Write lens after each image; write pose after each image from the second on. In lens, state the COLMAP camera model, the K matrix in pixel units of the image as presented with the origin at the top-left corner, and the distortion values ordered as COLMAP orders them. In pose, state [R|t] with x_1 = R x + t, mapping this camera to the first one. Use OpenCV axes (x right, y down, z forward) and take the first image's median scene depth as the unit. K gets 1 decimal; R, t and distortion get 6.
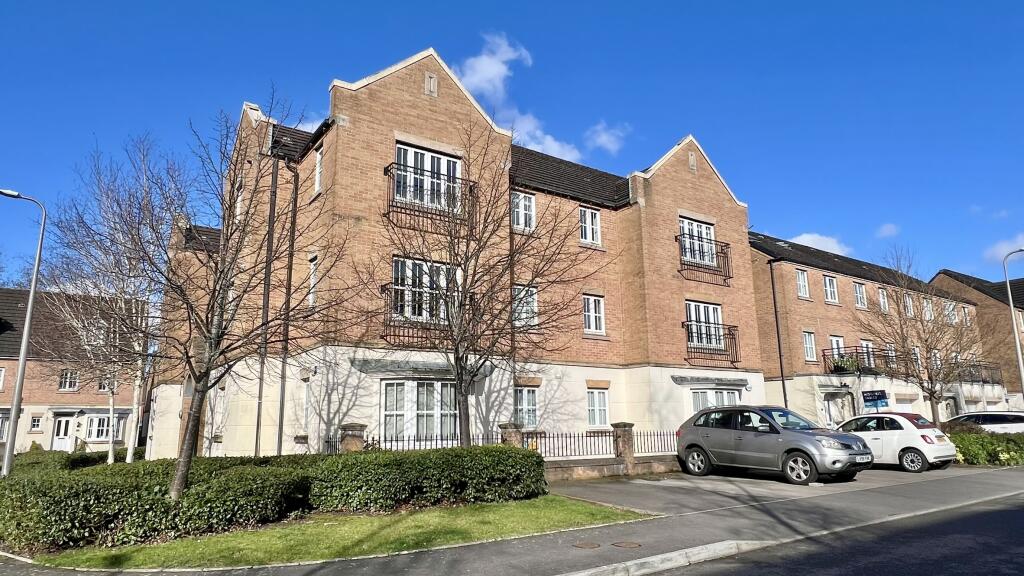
lens RADIAL K [[643.2, 0, 512.0], [0, 643.2, 288.0], [0, 0, 1]] dist [0.008532, -0.002327]
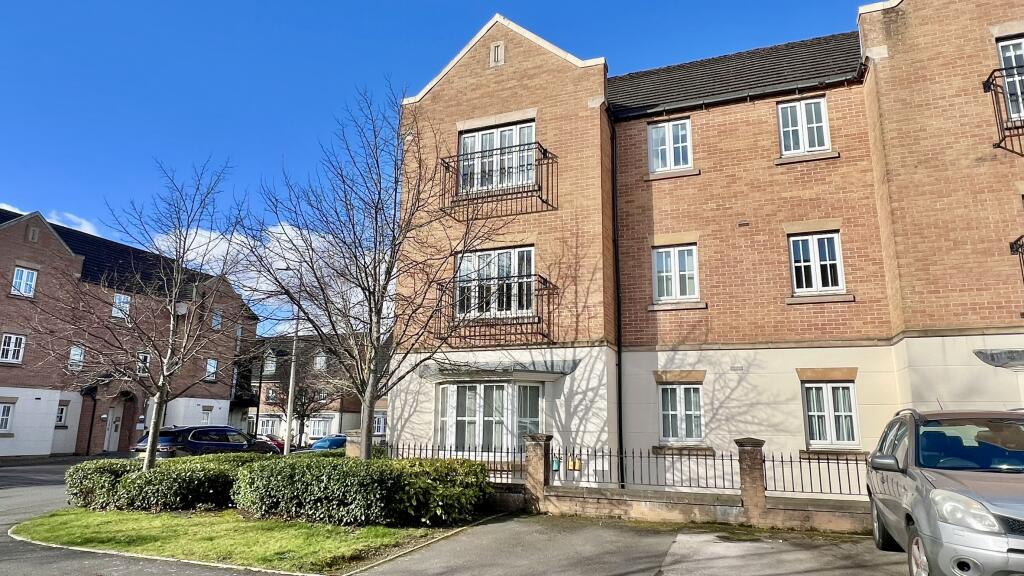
lens RADIAL K [[643.2, 0, 512.0], [0, 643.2, 288.0], [0, 0, 1]] dist [0.008532, -0.002327]
pose [[0.542698, -0.161404, -0.824274, 0.590624], [0.155858, 0.983671, -0.090000, 0.092420], [0.825341, -0.079627, 0.558992, 0.501485]]
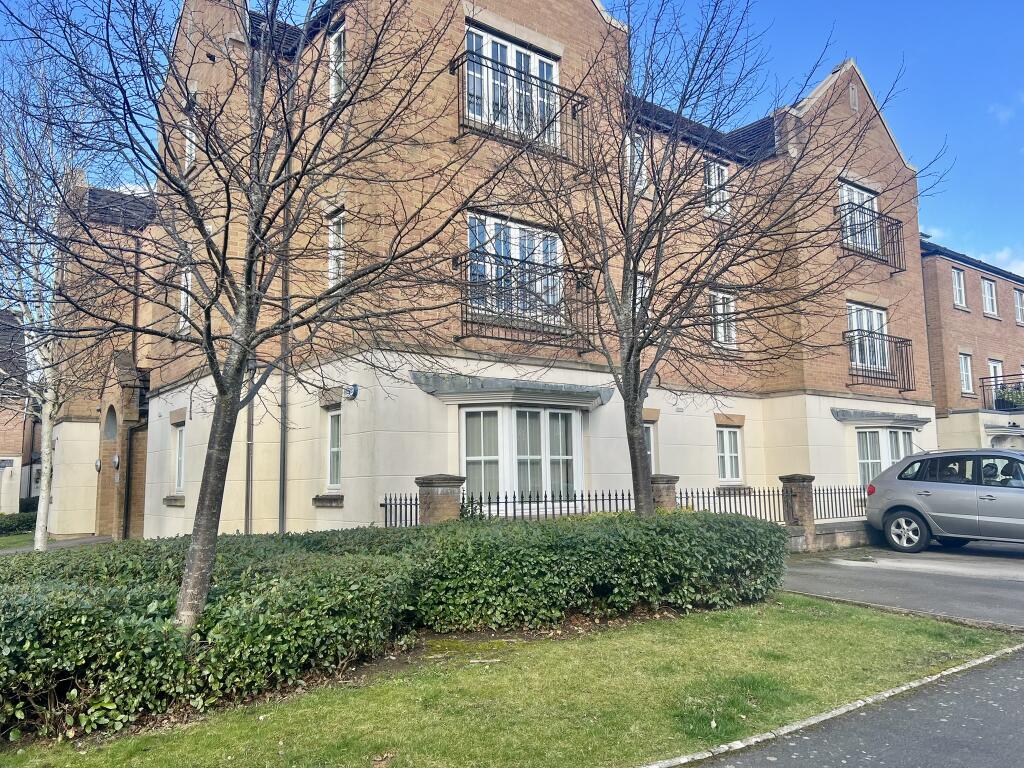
lens RADIAL K [[778.3, 0, 515.5], [0, 778.3, 389.6], [0, 0, 1]] dist [0.069829, -0.073046]
pose [[0.998626, 0.002639, 0.052341, -0.166545], [-0.007504, 0.995641, 0.092966, 0.049217], [-0.051867, -0.093231, 0.994293, 0.220855]]
